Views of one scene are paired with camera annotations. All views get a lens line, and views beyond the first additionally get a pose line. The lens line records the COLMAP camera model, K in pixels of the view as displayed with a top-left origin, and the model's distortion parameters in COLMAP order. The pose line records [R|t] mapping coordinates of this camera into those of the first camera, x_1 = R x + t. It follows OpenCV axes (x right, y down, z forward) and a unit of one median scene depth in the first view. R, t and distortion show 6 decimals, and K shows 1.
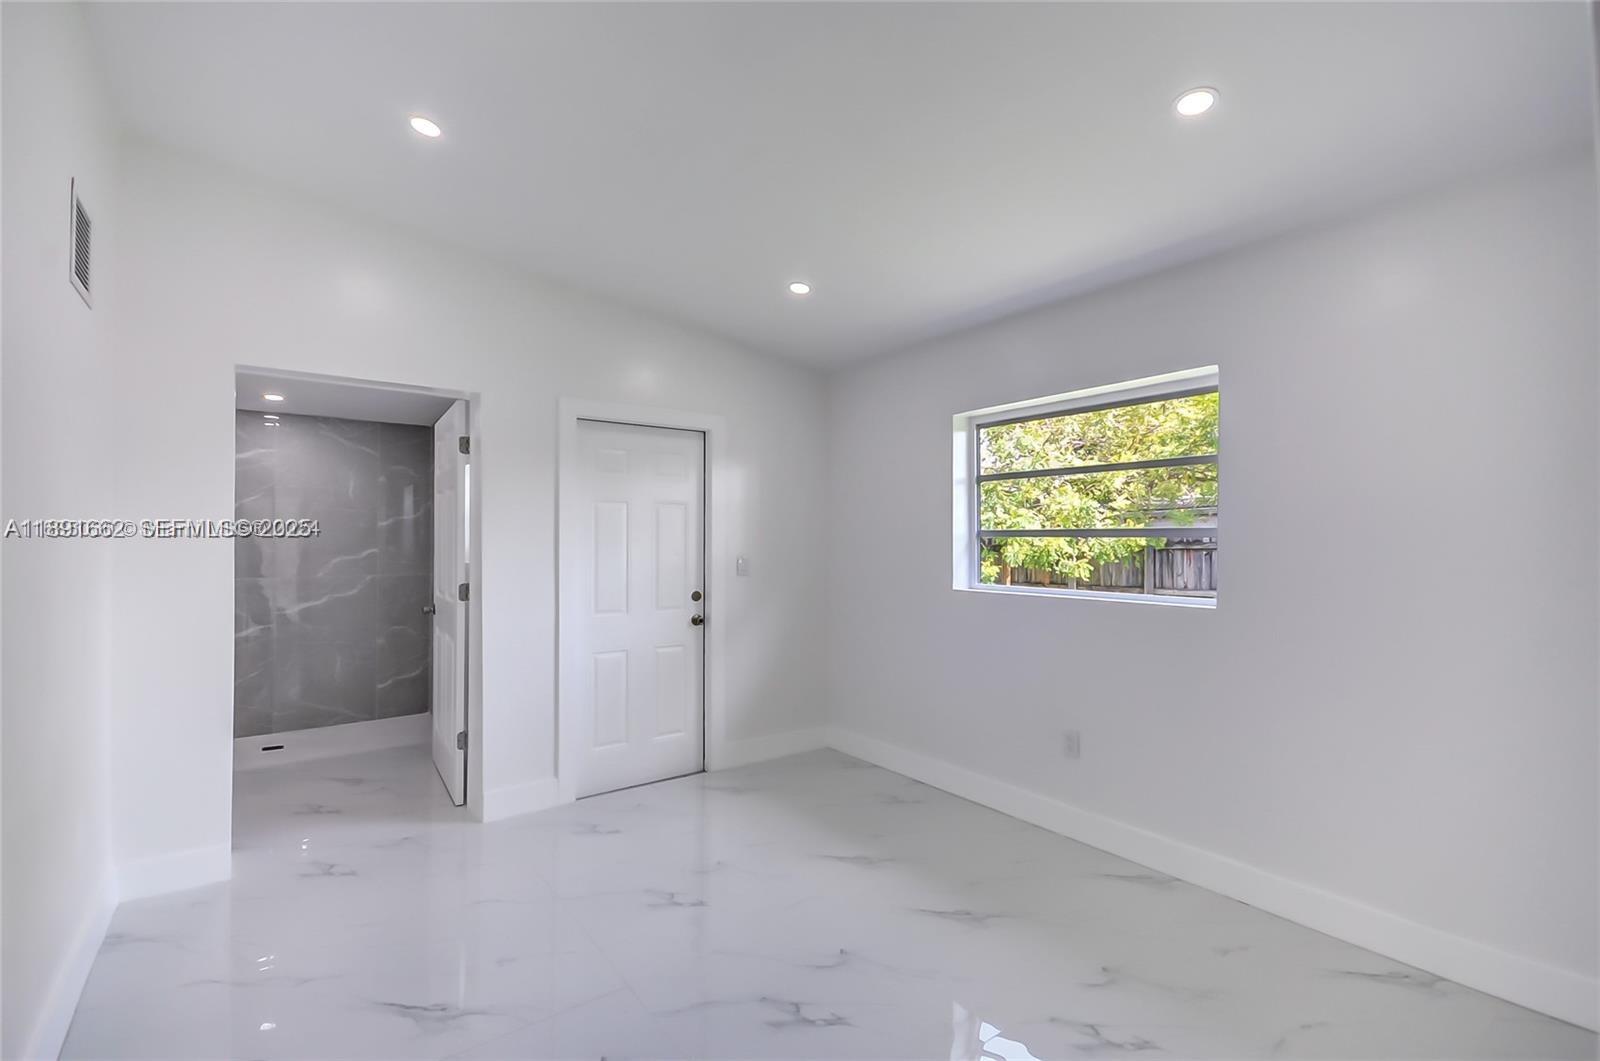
lens RADIAL K [[715.8, 0, 804.5], [0, 715.8, 542.7], [0, 0, 1]] dist [0.000472, -0.000074]
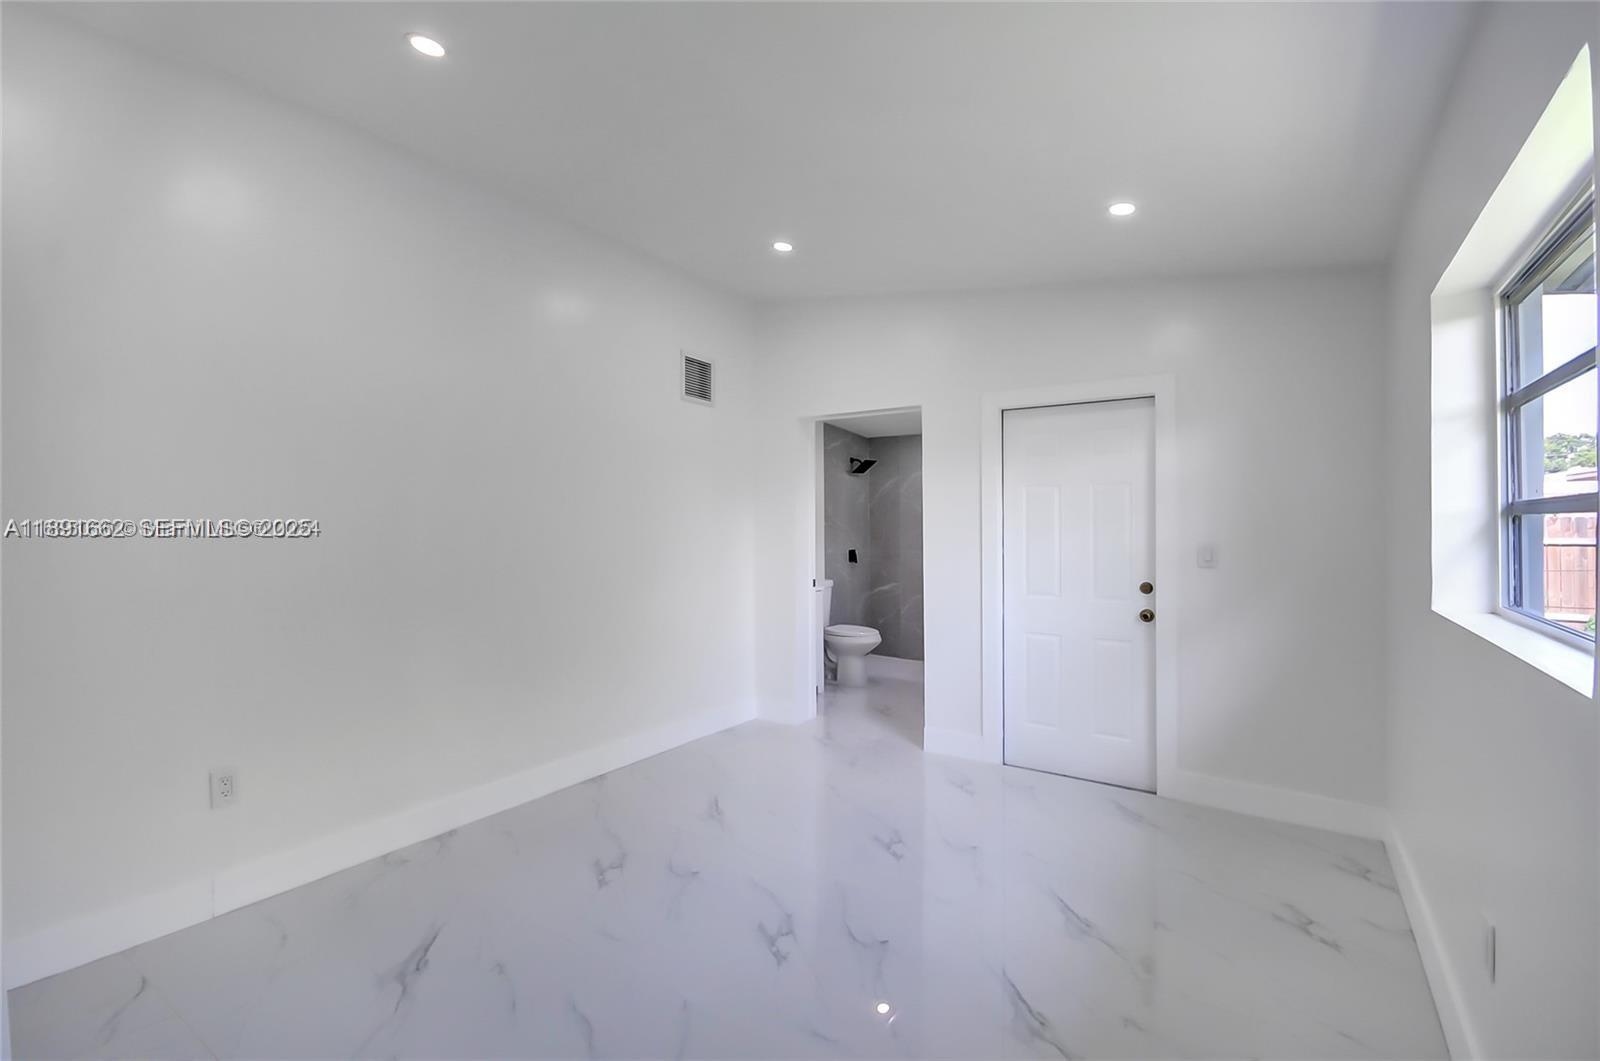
lens RADIAL K [[715.5, 0, 800.0], [0, 715.5, 530.5], [0, 0, 1]] dist [0.002291, 0.000217]
pose [[0.306972, 0.003697, -0.951712, 0.576196], [0.001830, 0.999988, 0.004474, 0.000924], [0.951717, -0.003115, 0.306961, 0.357082]]
